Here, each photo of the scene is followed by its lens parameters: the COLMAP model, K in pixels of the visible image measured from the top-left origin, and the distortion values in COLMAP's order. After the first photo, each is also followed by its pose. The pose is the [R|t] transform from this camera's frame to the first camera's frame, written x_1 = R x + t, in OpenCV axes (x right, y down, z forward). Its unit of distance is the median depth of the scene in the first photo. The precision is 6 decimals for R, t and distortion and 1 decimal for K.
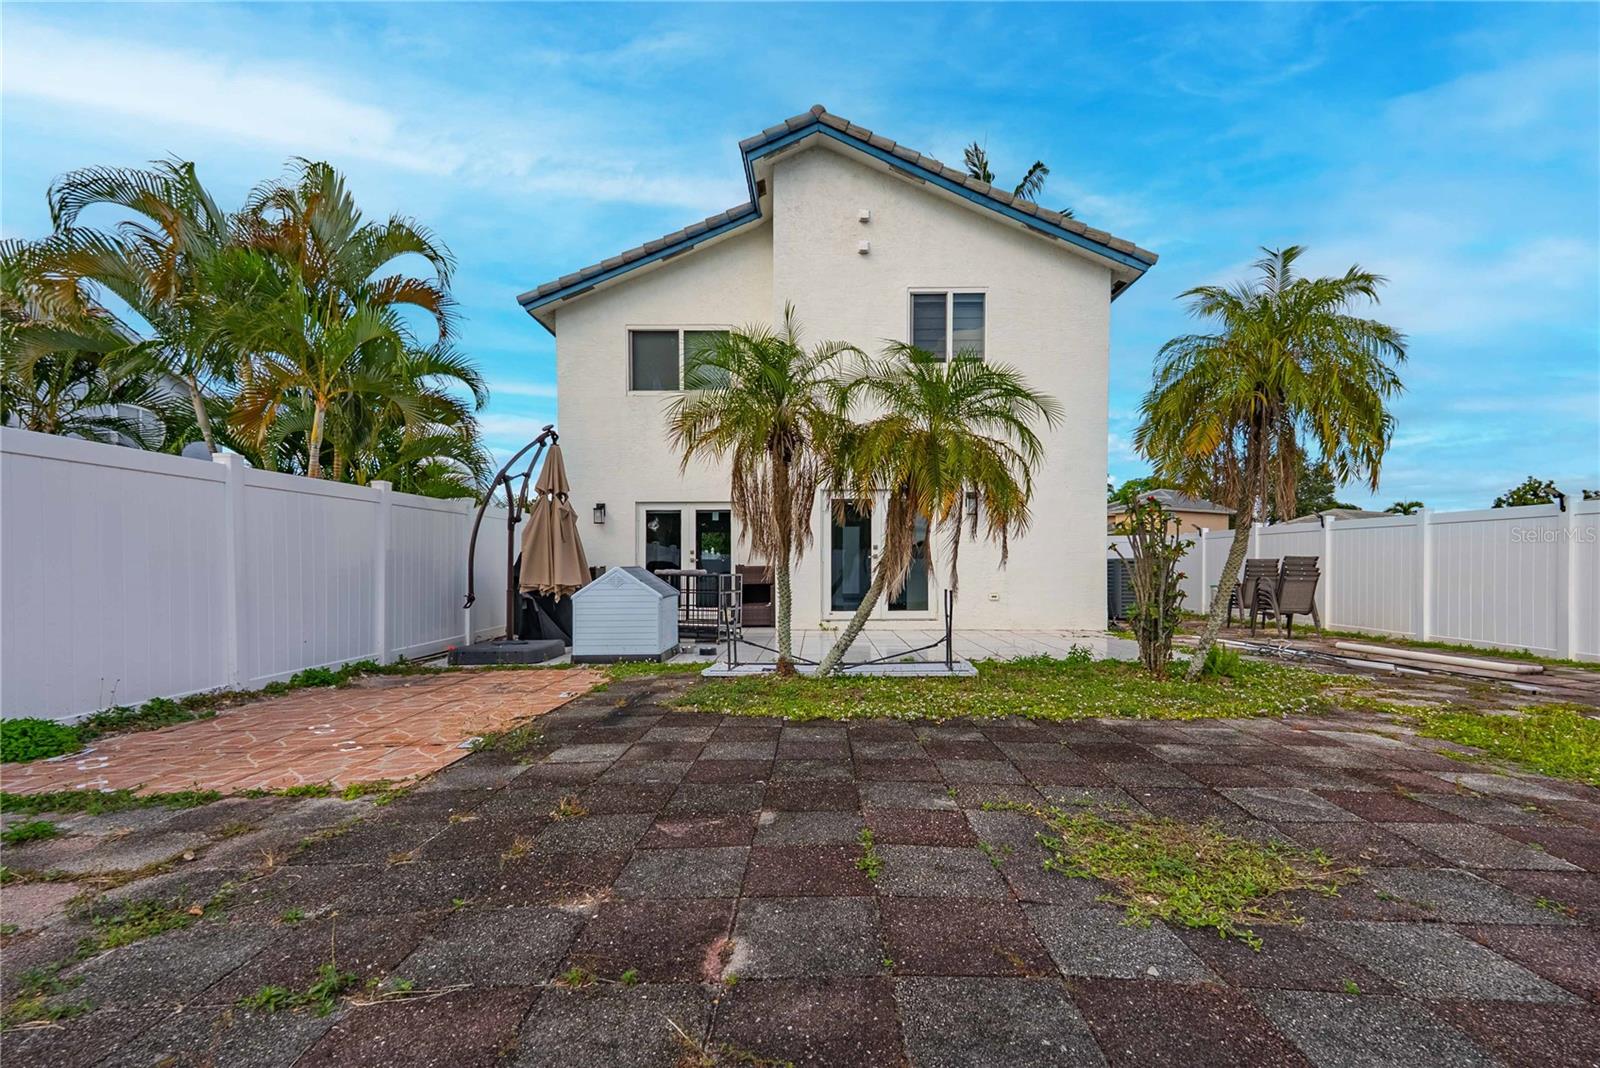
lens RADIAL K [[730.1, 0, 799.8], [0, 730.1, 573.3], [0, 0, 1]] dist [0.045931, 0.000386]
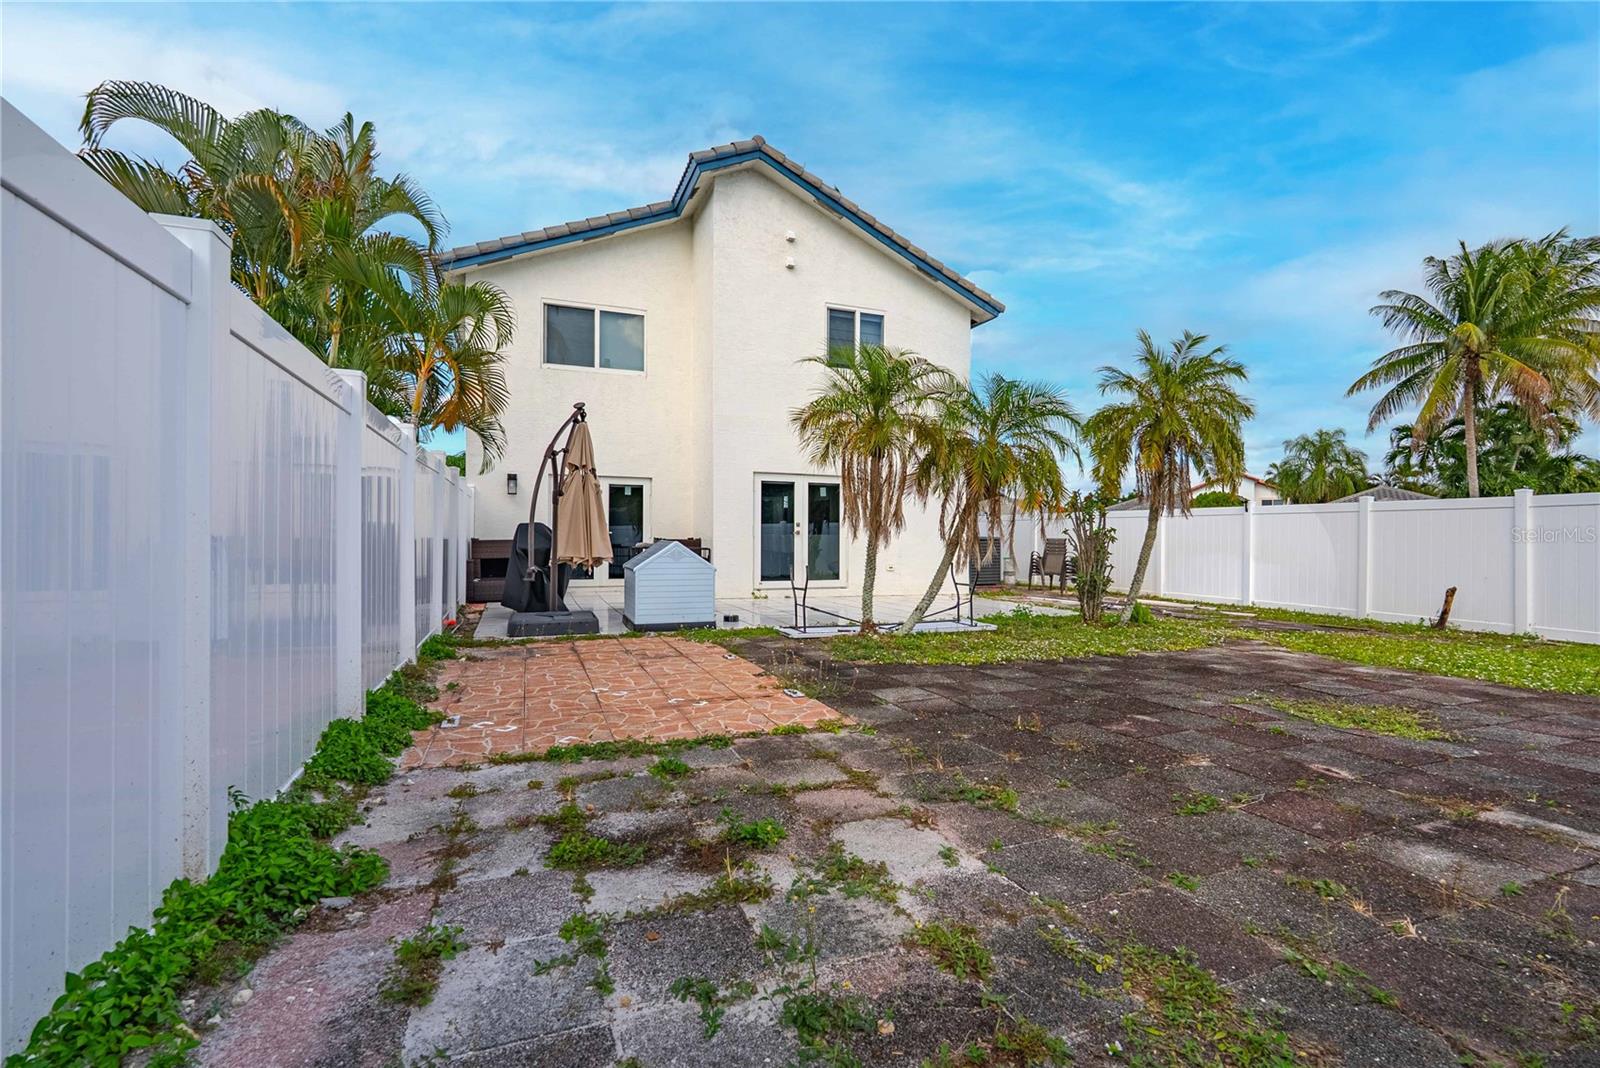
lens RADIAL K [[703.7, 0, 793.4], [0, 703.7, 538.0], [0, 0, 1]] dist [0.000406, -0.000055]
pose [[0.935462, 0.013260, 0.353178, -0.296677], [-0.010026, 0.999889, -0.010984, -0.002745], [-0.353285, 0.006734, 0.935492, -0.022438]]
